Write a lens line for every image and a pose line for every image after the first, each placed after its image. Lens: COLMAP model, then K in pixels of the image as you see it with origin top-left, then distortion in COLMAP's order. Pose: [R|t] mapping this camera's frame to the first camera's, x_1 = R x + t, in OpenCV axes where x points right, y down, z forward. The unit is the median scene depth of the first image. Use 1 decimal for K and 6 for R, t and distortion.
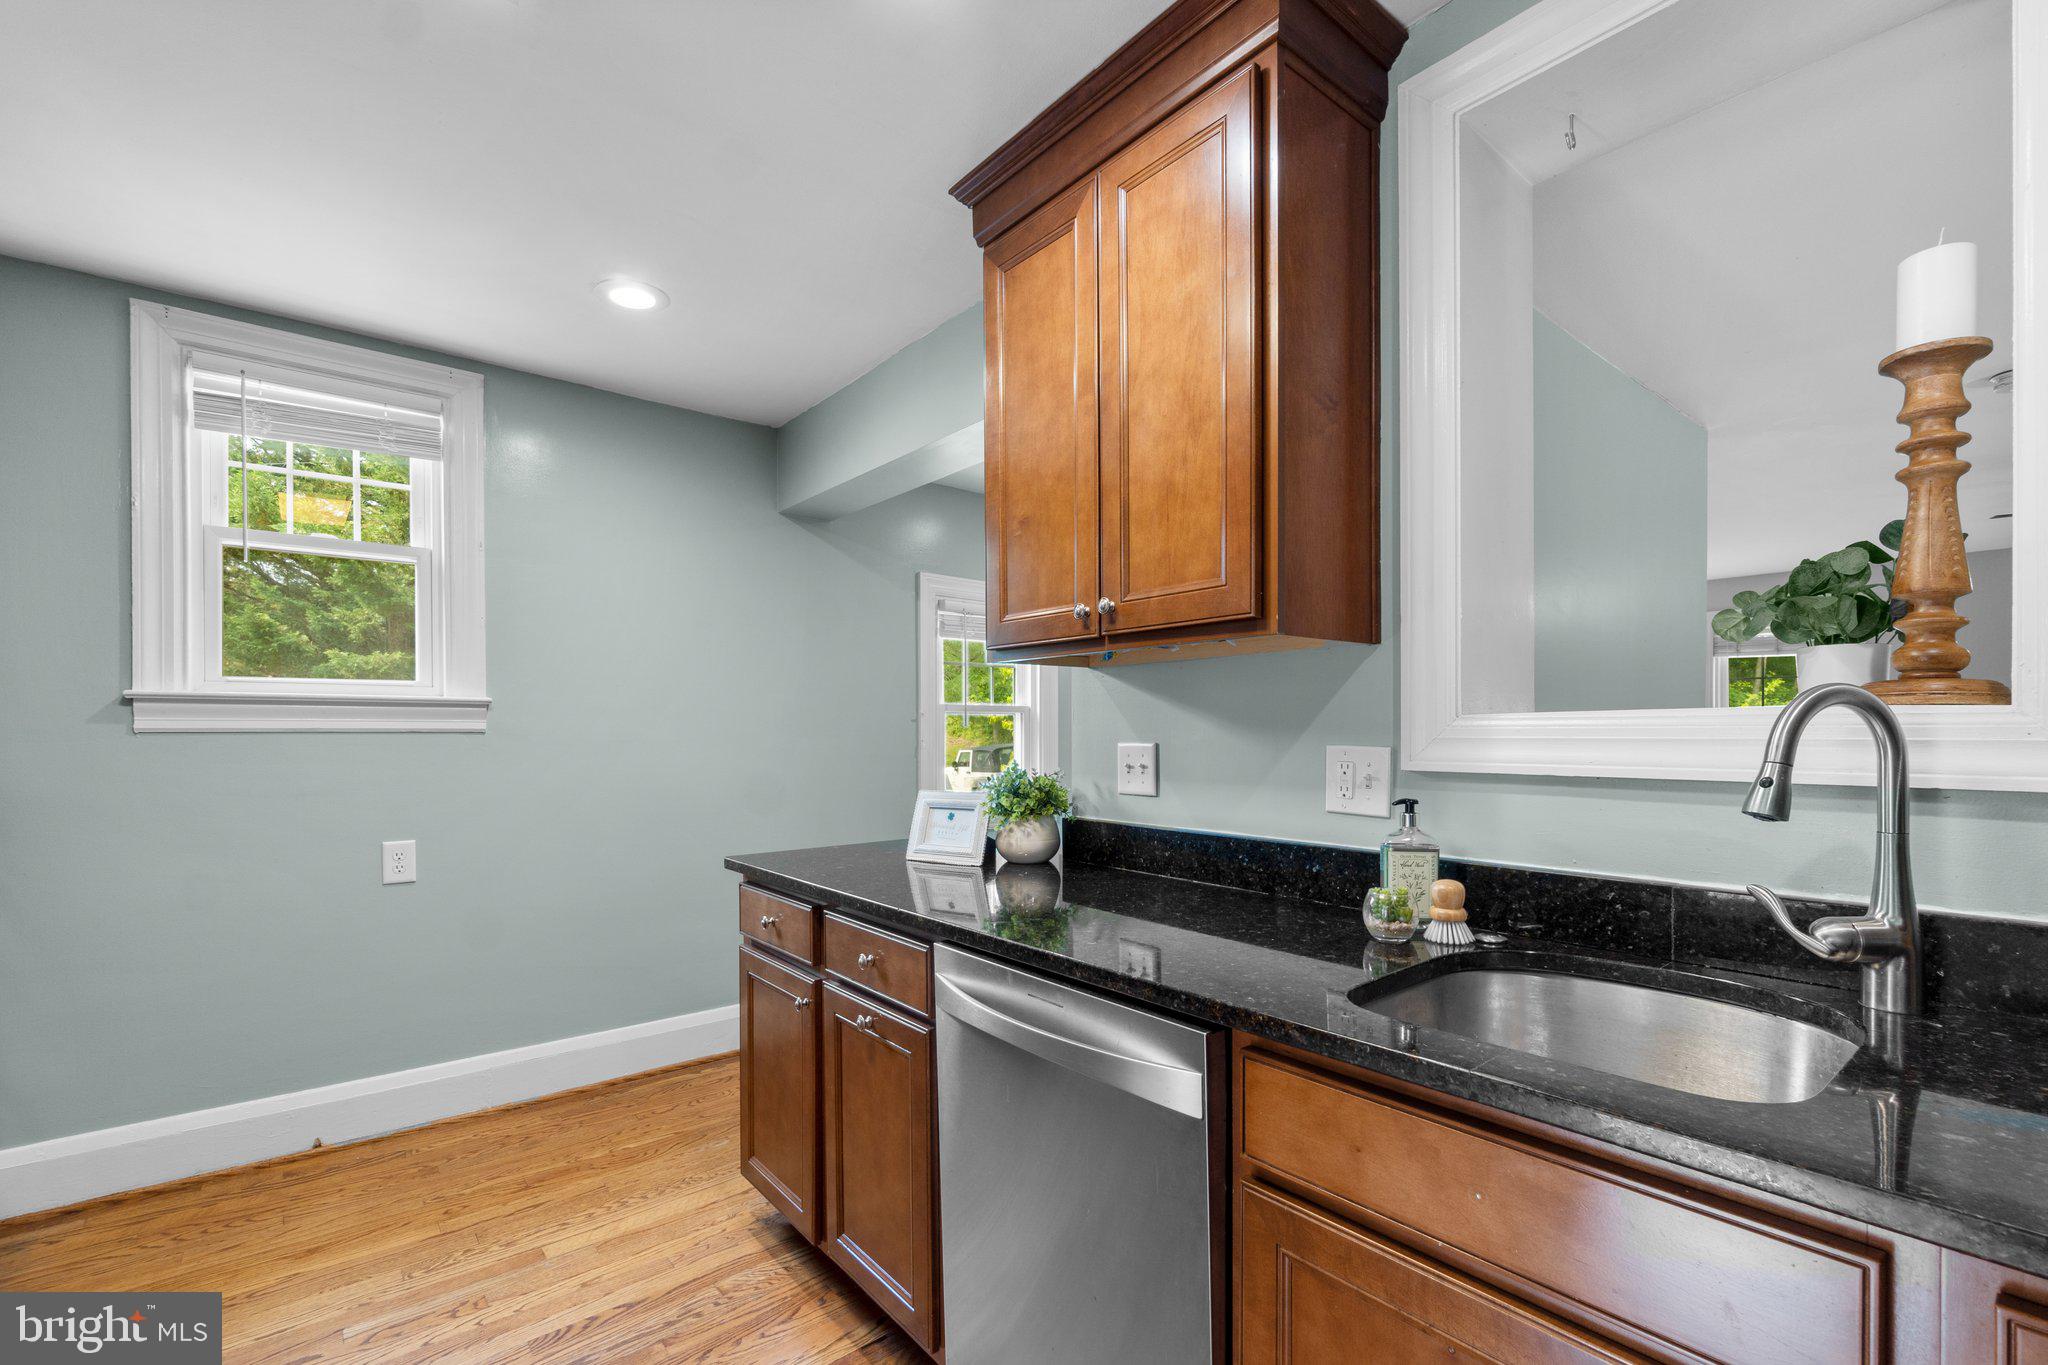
lens RADIAL K [[905.9, 0, 1018.5], [0, 905.9, 699.2], [0, 0, 1]] dist [-0.004978, 0.001395]
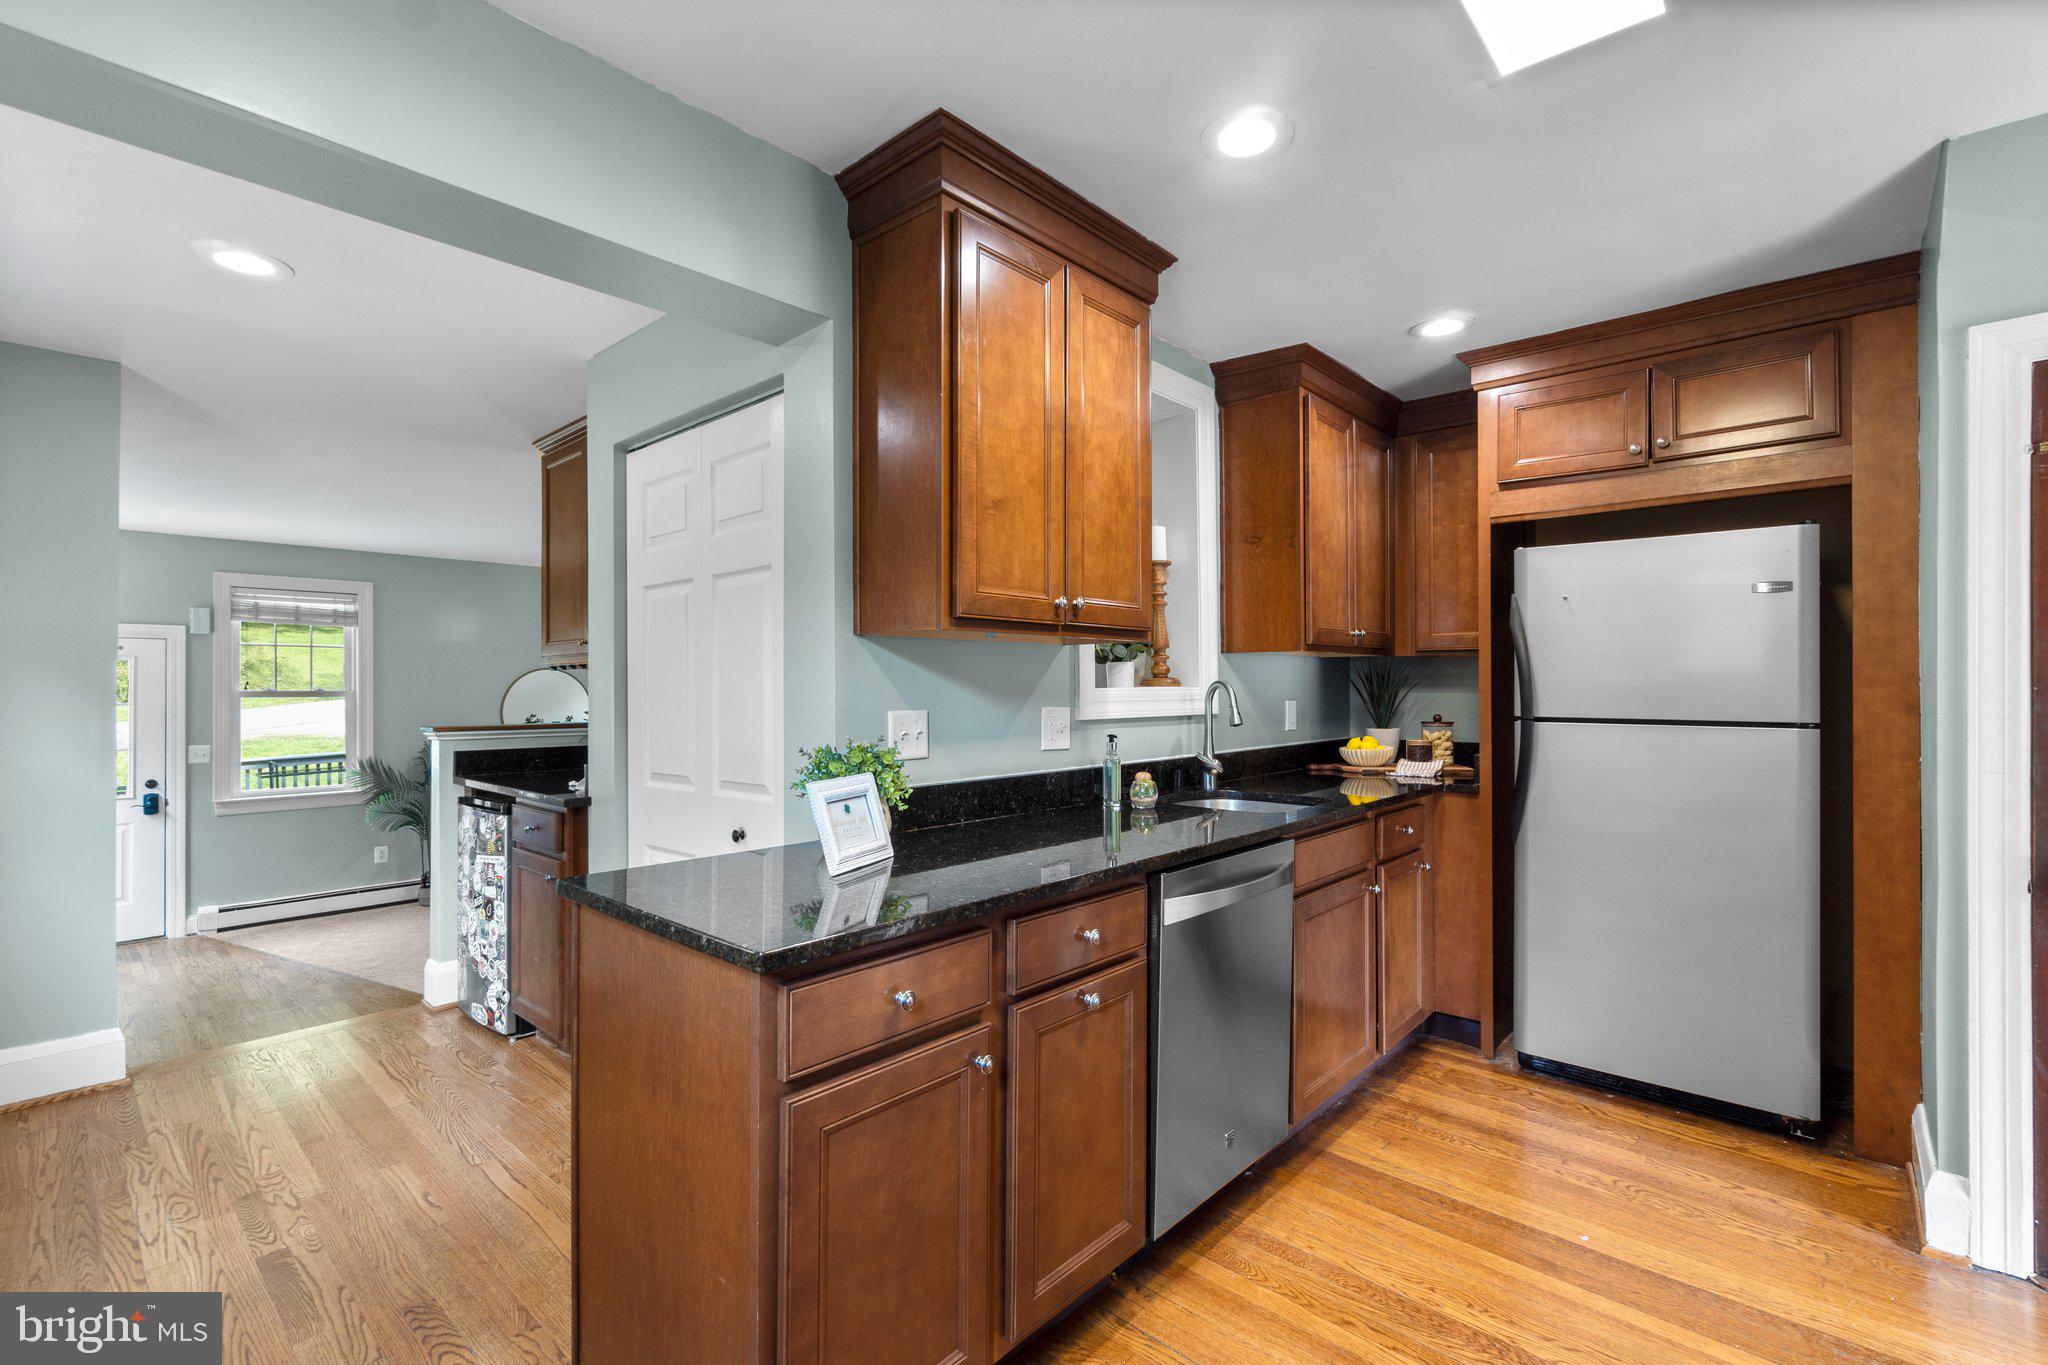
lens RADIAL K [[905.9, 0, 1018.5], [0, 905.9, 699.2], [0, 0, 1]] dist [-0.004978, 0.001395]
pose [[-0.140032, -0.002119, 0.990145, -1.186692], [-0.012069, 0.999927, 0.000433, 0.035692], [-0.990073, -0.011889, -0.140047, 1.251729]]
